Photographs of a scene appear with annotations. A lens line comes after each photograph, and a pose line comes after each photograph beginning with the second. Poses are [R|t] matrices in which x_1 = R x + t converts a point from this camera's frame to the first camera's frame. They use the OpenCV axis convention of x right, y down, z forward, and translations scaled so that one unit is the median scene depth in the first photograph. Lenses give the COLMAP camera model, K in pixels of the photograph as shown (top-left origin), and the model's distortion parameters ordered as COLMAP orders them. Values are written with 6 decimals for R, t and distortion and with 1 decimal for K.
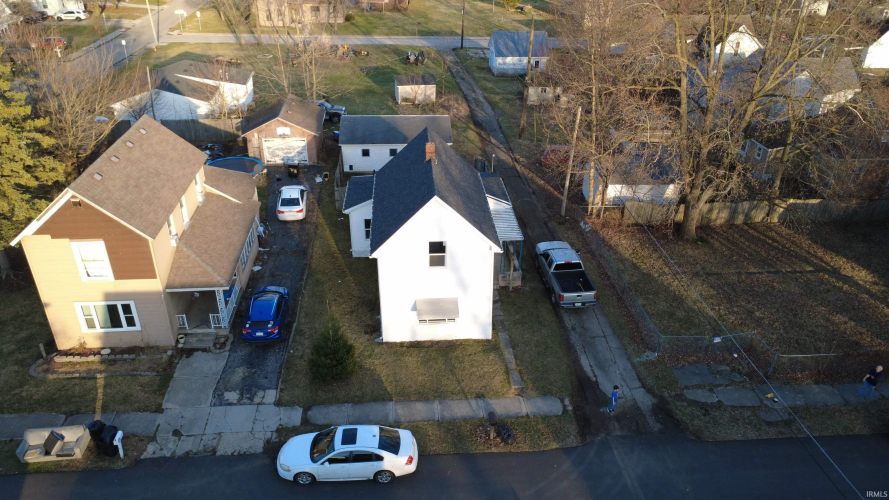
lens RADIAL K [[646.8, 0, 444.2], [0, 646.8, 252.3], [0, 0, 1]] dist [-0.006905, 0.003703]
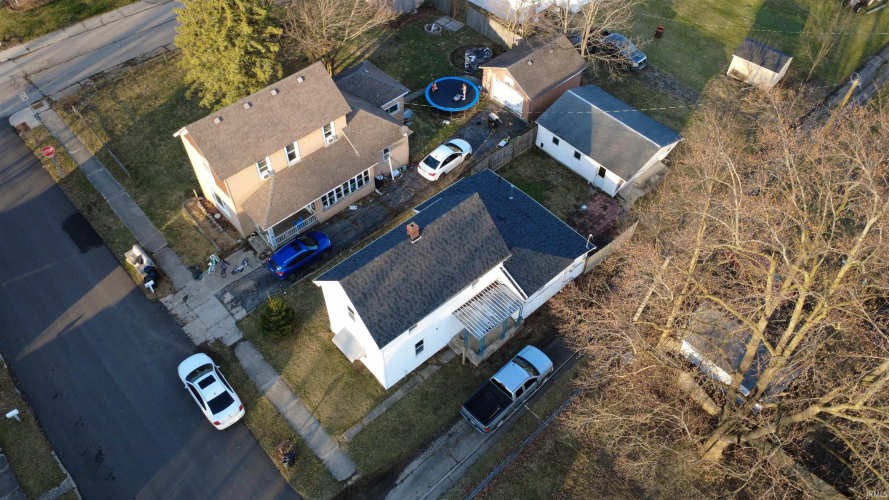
lens RADIAL K [[646.8, 0, 443.3], [0, 646.8, 249.5], [0, 0, 1]] dist [-0.006905, 0.003703]
pose [[0.614273, 0.604513, -0.507182, 0.562600], [-0.382200, 0.790245, 0.478996, -0.650736], [0.690357, -0.100389, 0.716470, 0.252709]]
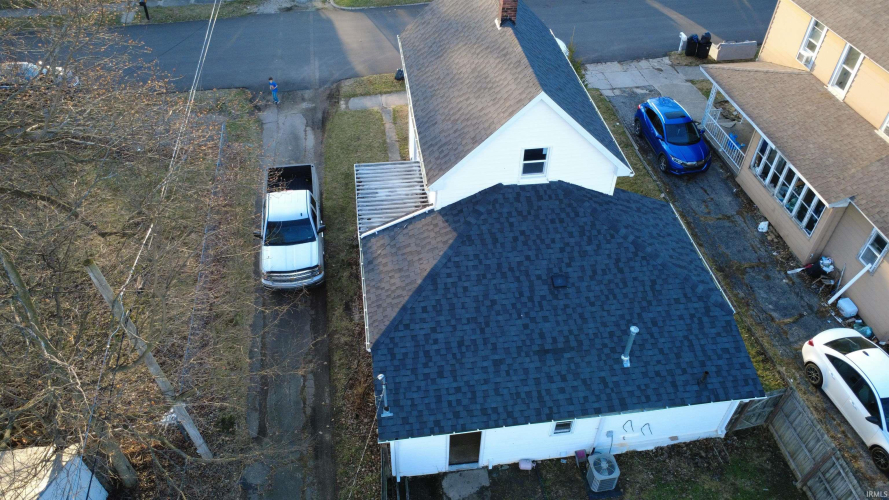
lens RADIAL K [[646.8, 0, 443.6], [0, 646.8, 252.6], [0, 0, 1]] dist [-0.006905, 0.003703]
pose [[-0.997642, 0.032464, -0.060462, 0.082008], [-0.047857, 0.302356, 0.951993, -0.650105], [0.049187, 0.952642, -0.300089, 1.370221]]
